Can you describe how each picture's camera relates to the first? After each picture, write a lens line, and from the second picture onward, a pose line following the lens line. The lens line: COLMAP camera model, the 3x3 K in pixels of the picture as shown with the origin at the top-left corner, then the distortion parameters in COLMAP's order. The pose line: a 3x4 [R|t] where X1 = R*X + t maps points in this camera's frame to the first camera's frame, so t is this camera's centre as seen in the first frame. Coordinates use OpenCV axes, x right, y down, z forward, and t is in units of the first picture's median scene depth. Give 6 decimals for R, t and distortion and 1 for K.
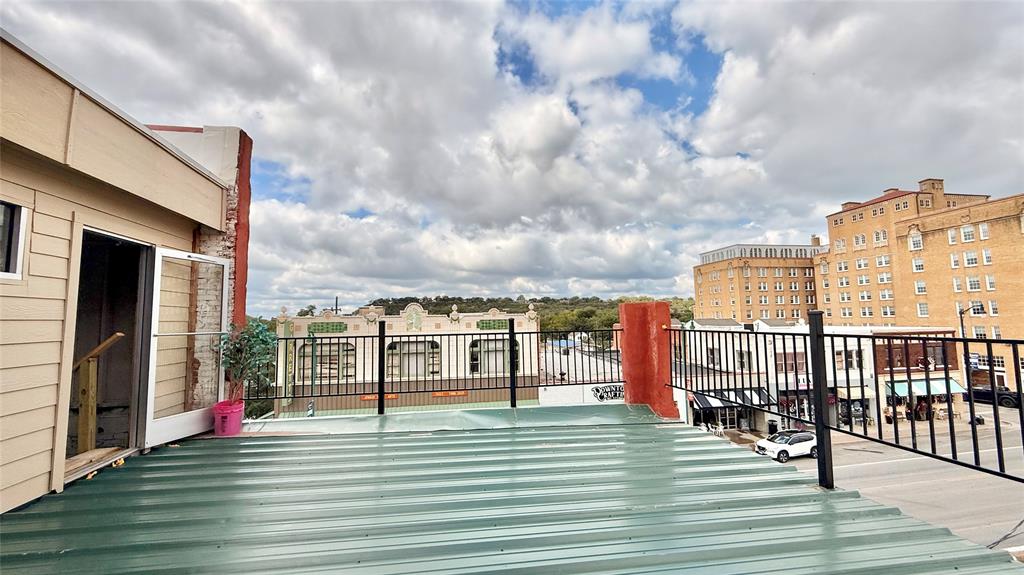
lens RADIAL K [[412.3, 0, 515.2], [0, 412.3, 291.4], [0, 0, 1]] dist [0.002236, 0.000372]
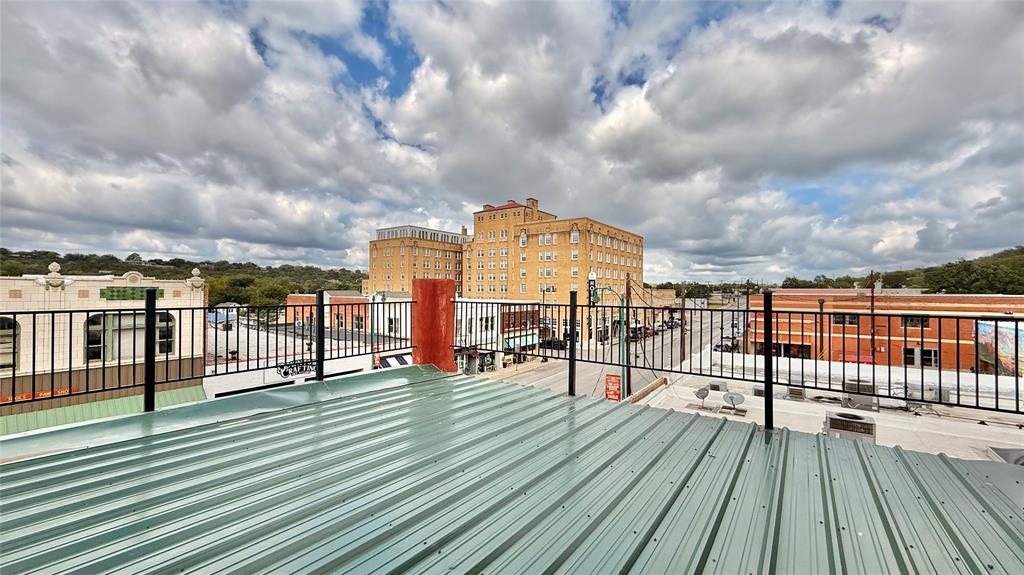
lens RADIAL K [[407.2, 0, 509.1], [0, 407.2, 283.8], [0, 0, 1]] dist [0.000916, -0.000070]
pose [[0.725962, 0.032796, 0.686952, -0.033095], [-0.067230, 0.997462, 0.023428, -0.001118], [-0.684441, -0.063191, 0.726325, -0.005502]]
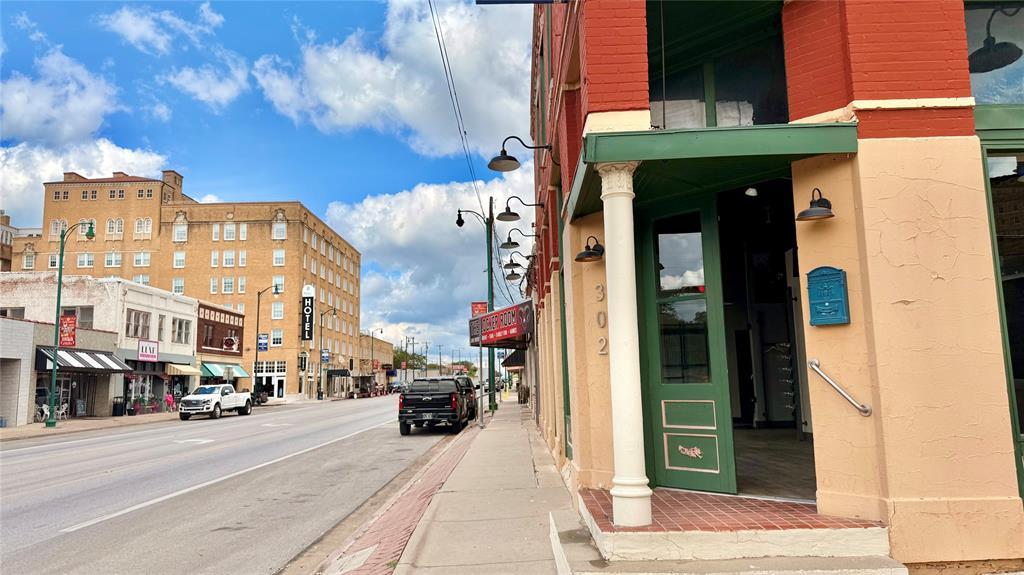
lens RADIAL K [[708.8, 0, 512.0], [0, 708.8, 287.5], [0, 0, 1]] dist [0.098180, -0.138067]
pose [[0.200351, 0.144657, 0.968986, -0.268006], [-0.055168, 0.989136, -0.136259, 0.140192], [-0.978170, -0.026157, 0.206155, 0.036541]]
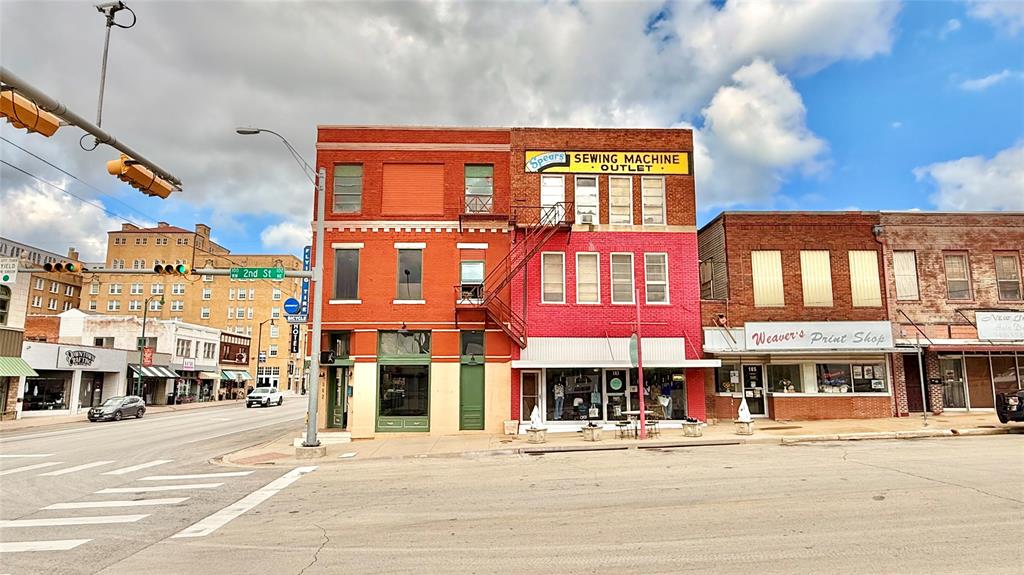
lens RADIAL K [[600.5, 0, 512.0], [0, 600.5, 287.5], [0, 0, 1]] dist [-0.001275, -0.000487]
pose [[0.151364, 0.167119, 0.974249, -0.532848], [-0.072041, 0.984849, -0.157745, 0.116826], [-0.985849, -0.046309, 0.161110, -0.133283]]
